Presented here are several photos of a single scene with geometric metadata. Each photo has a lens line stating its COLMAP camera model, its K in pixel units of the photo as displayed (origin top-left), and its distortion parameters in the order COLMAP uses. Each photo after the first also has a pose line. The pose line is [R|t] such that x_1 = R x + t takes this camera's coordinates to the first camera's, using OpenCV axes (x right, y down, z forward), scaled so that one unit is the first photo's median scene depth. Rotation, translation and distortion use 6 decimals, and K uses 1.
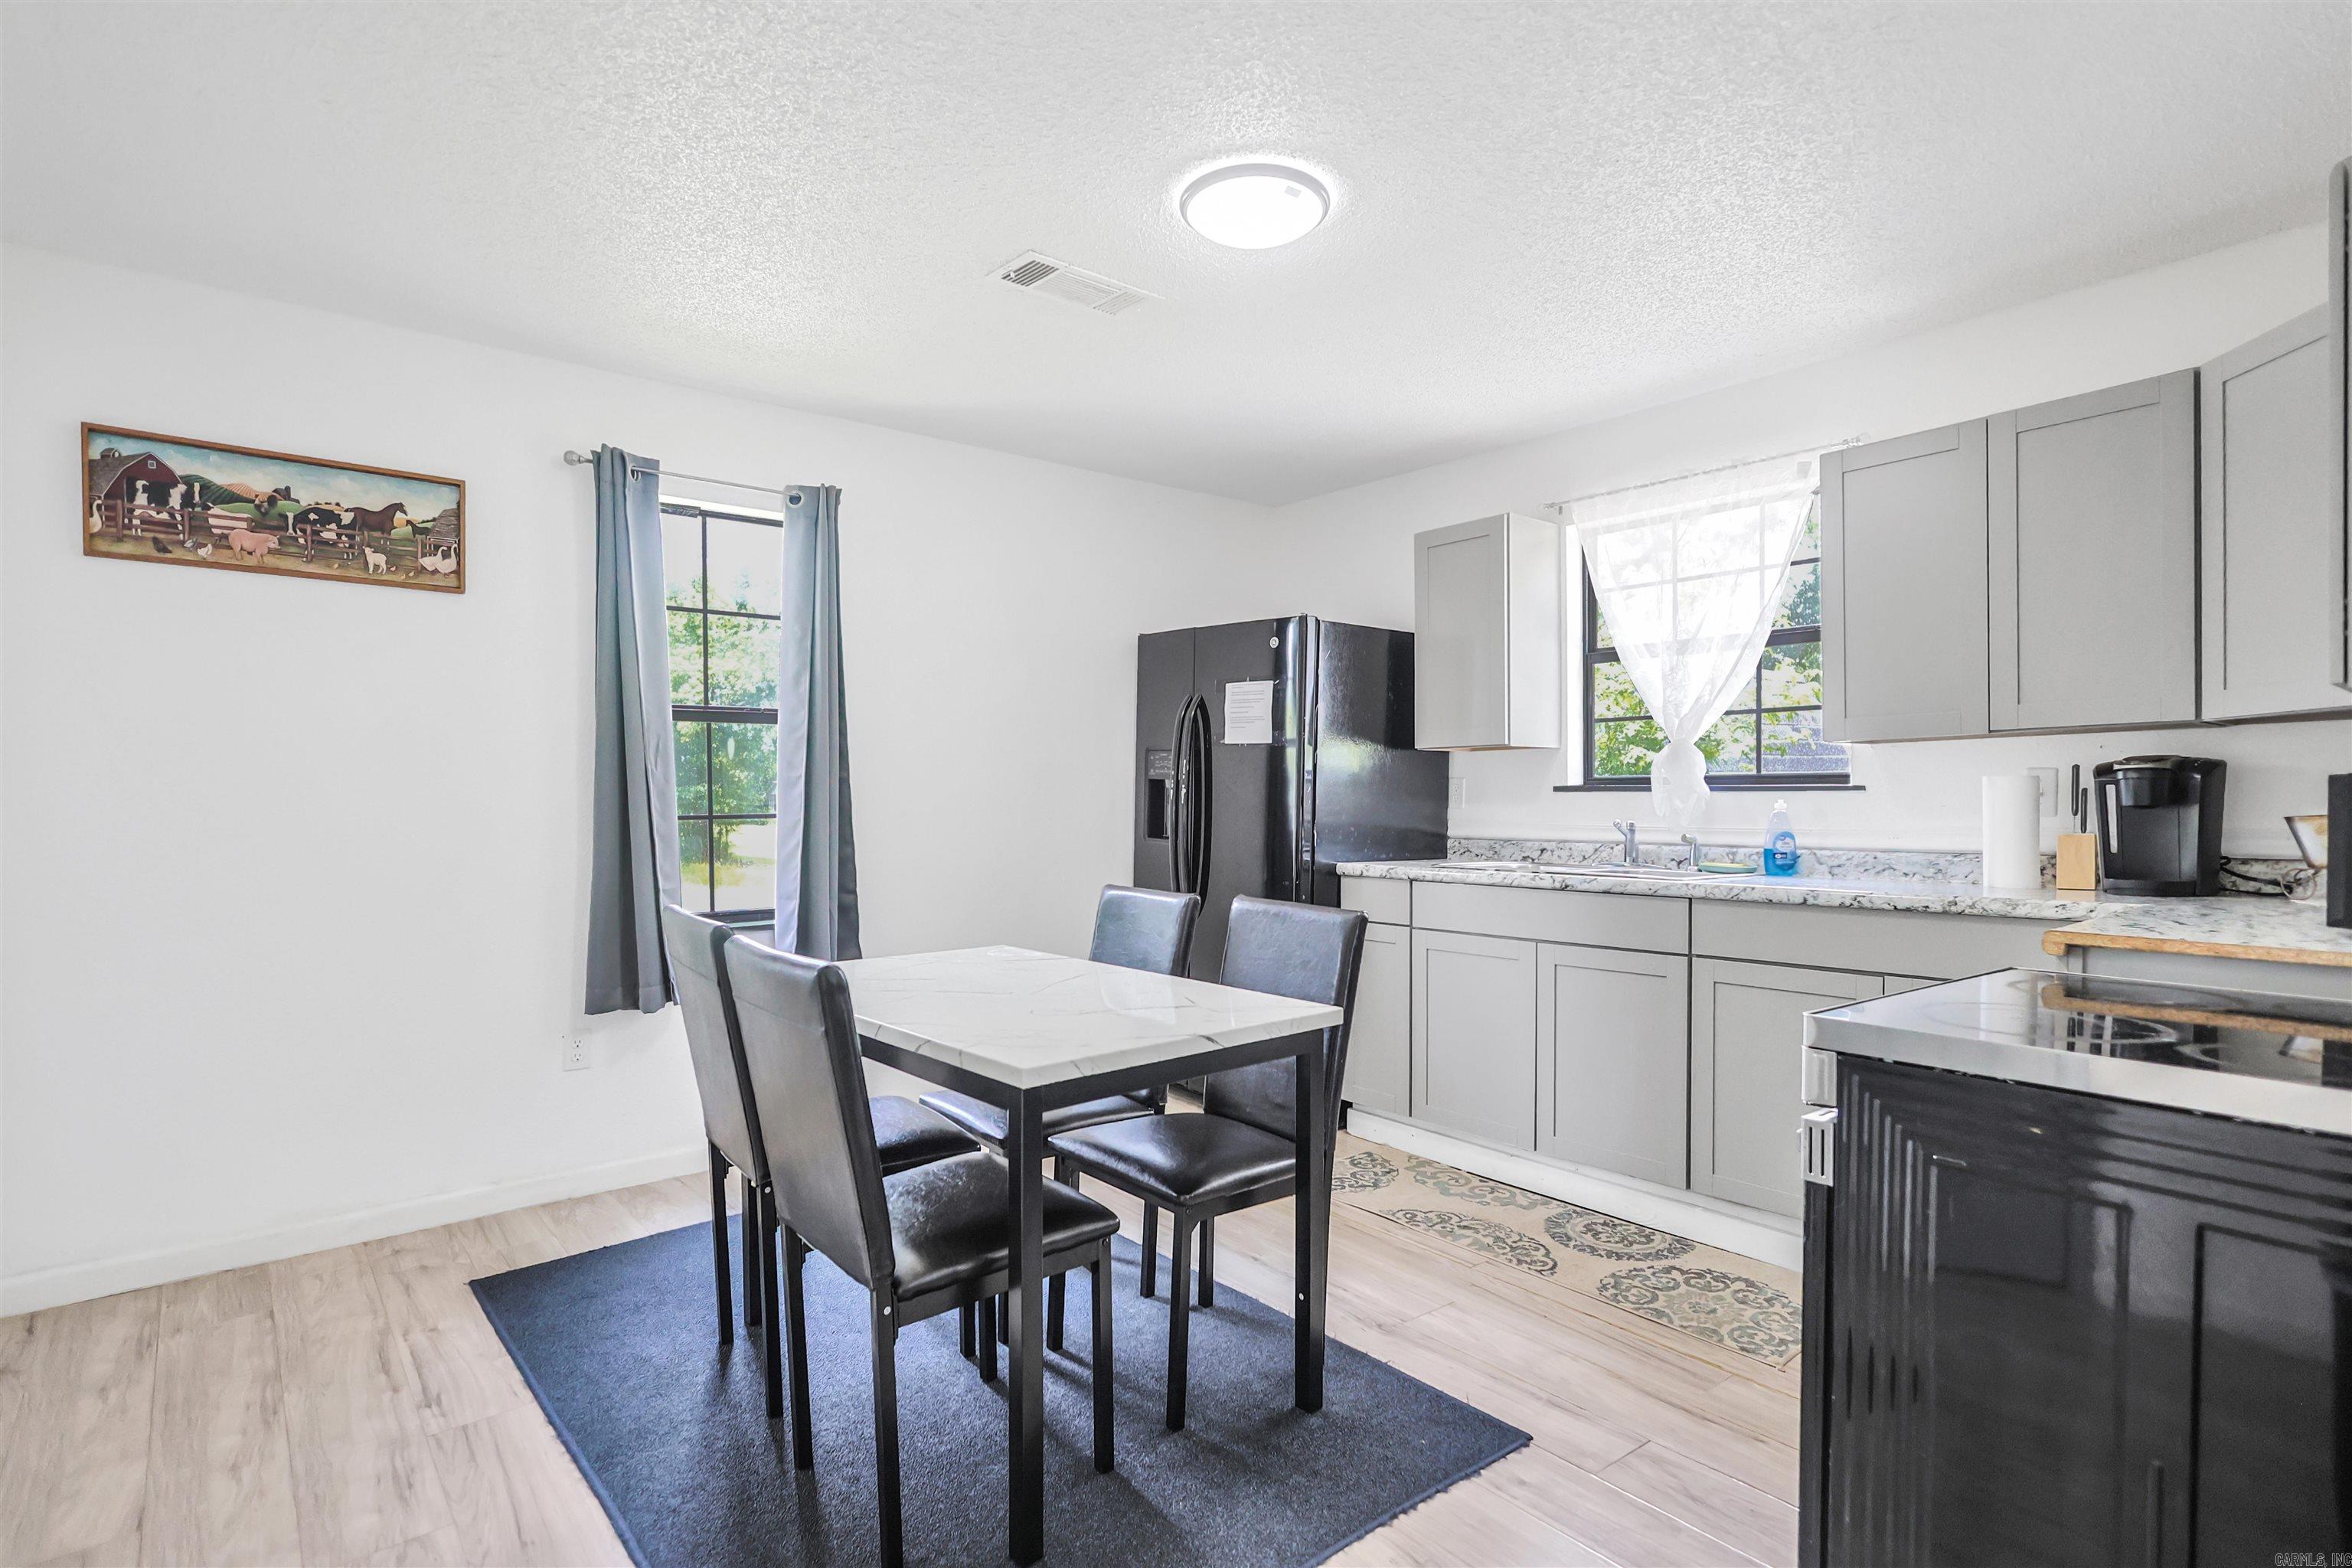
lens RADIAL K [[1163.8, 0, 1172.9], [0, 1163.8, 824.3], [0, 0, 1]] dist [-0.002887, 0.001027]
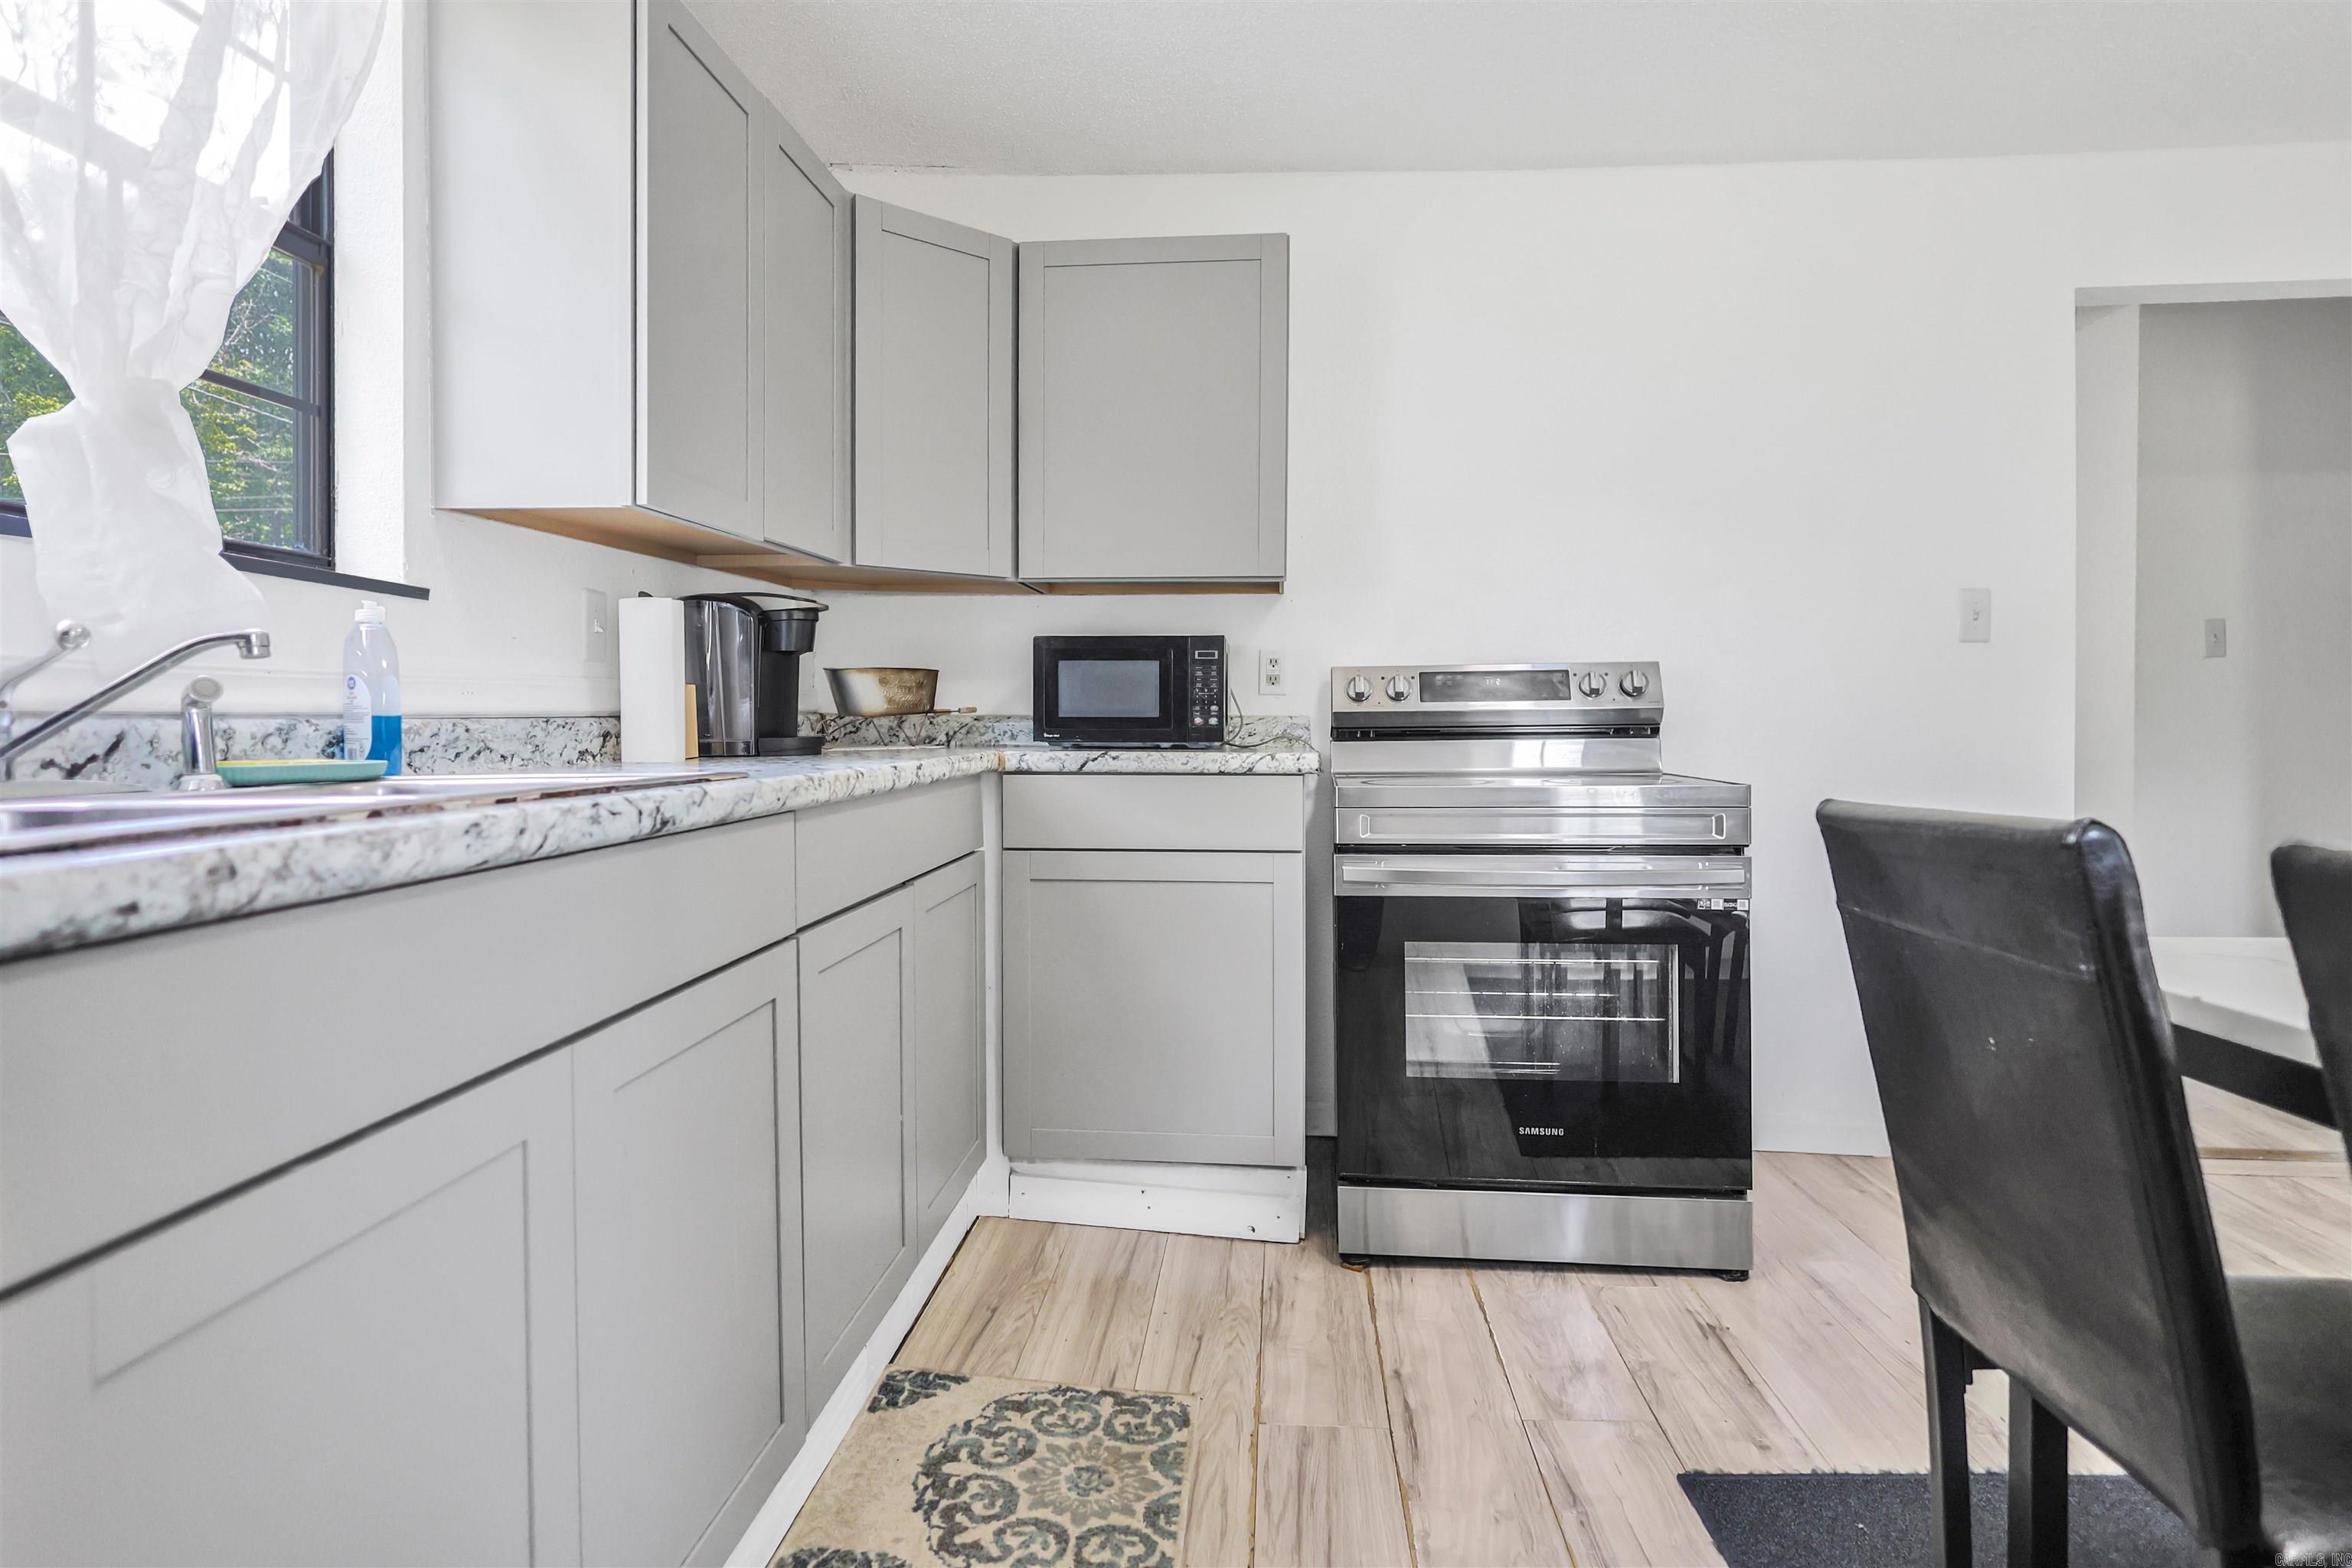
lens RADIAL K [[1163.8, 0, 1172.5], [0, 1163.8, 735.9], [0, 0, 1]] dist [-0.002887, 0.001027]
pose [[-0.707768, -0.005406, 0.706424, 0.011915], [0.017429, 0.999533, 0.025111, 0.022198], [-0.706230, 0.030085, -0.707343, 1.074758]]
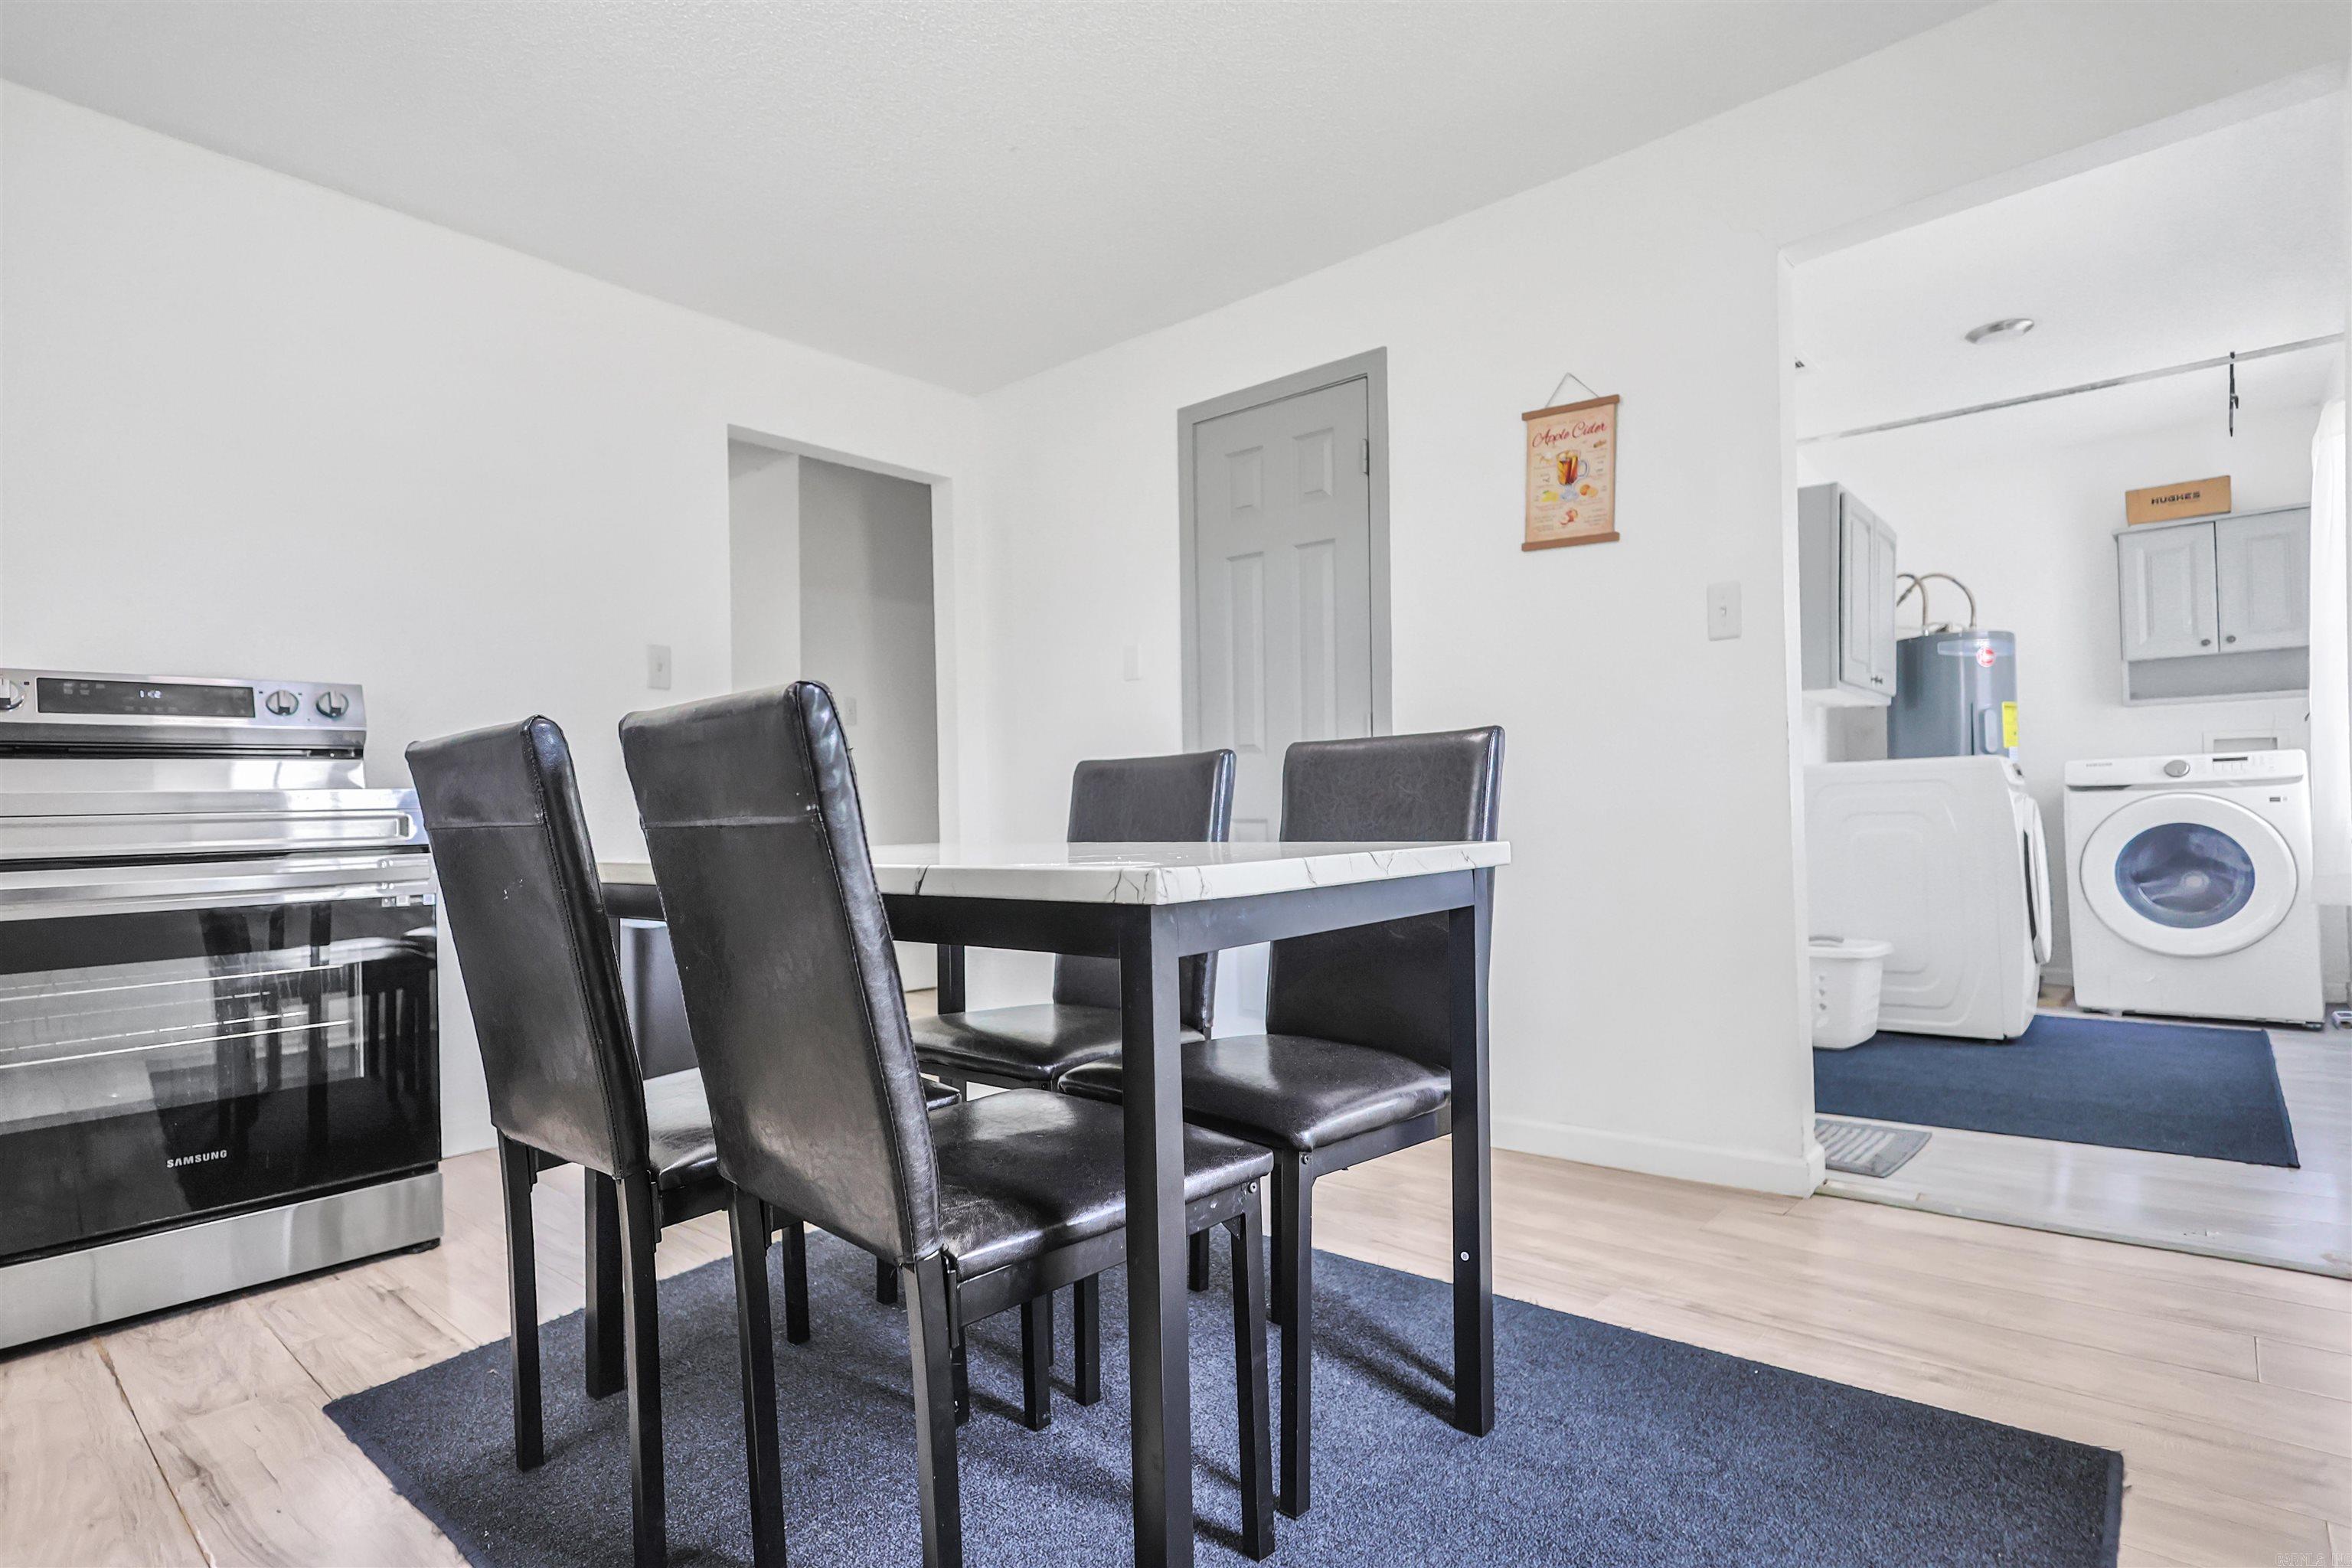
lens RADIAL K [[1163.8, 0, 1179.2], [0, 1163.8, 796.5], [0, 0, 1]] dist [-0.002887, 0.001027]
pose [[-0.987495, 0.013383, -0.157078, -0.087885], [0.011817, 0.999871, 0.010897, 0.070702], [0.157204, 0.008904, -0.987526, 1.154407]]
